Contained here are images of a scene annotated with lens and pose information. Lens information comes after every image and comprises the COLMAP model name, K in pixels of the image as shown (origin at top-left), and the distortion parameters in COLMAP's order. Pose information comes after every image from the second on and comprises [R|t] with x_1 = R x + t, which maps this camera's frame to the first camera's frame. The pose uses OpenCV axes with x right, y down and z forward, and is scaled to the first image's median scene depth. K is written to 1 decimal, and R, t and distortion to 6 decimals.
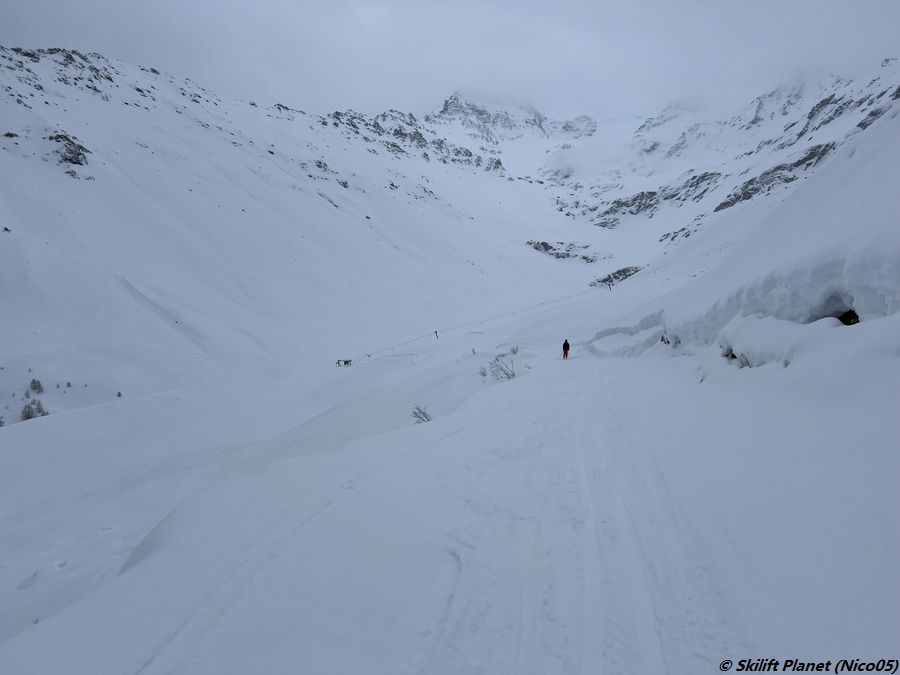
lens RADIAL K [[672.5, 0, 450.6], [0, 672.5, 338.1], [0, 0, 1]] dist [0.039907, -0.018884]
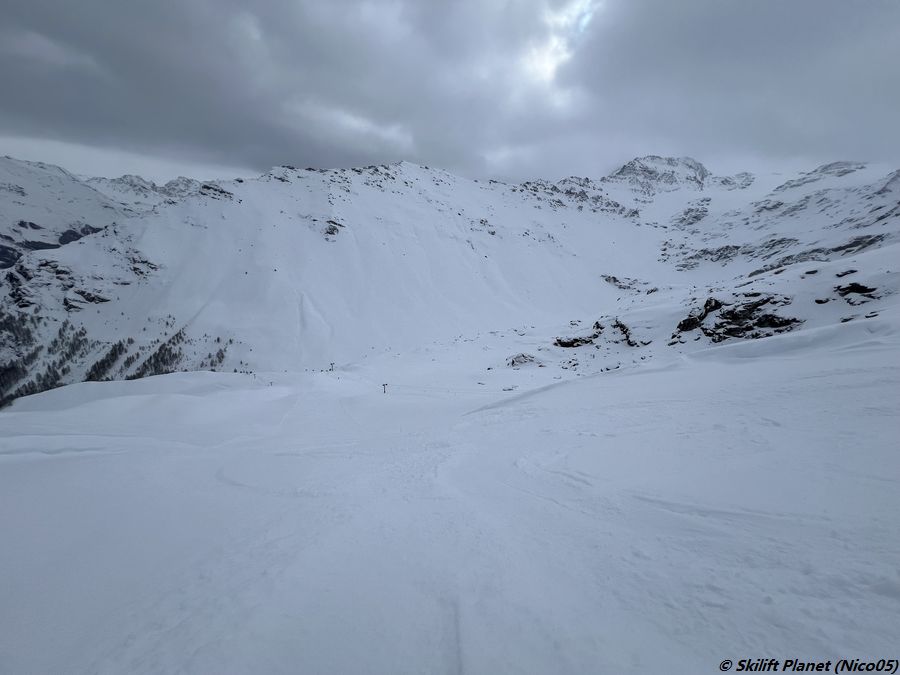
lens RADIAL K [[360.3, 0, 449.8], [0, 360.3, 336.8], [0, 0, 1]] dist [0.000510, 0.000010]
pose [[0.831185, 0.244179, -0.499508, 0.227060], [-0.157391, 0.964988, 0.209824, -0.100921], [0.533254, -0.095784, 0.840515, 0.044755]]
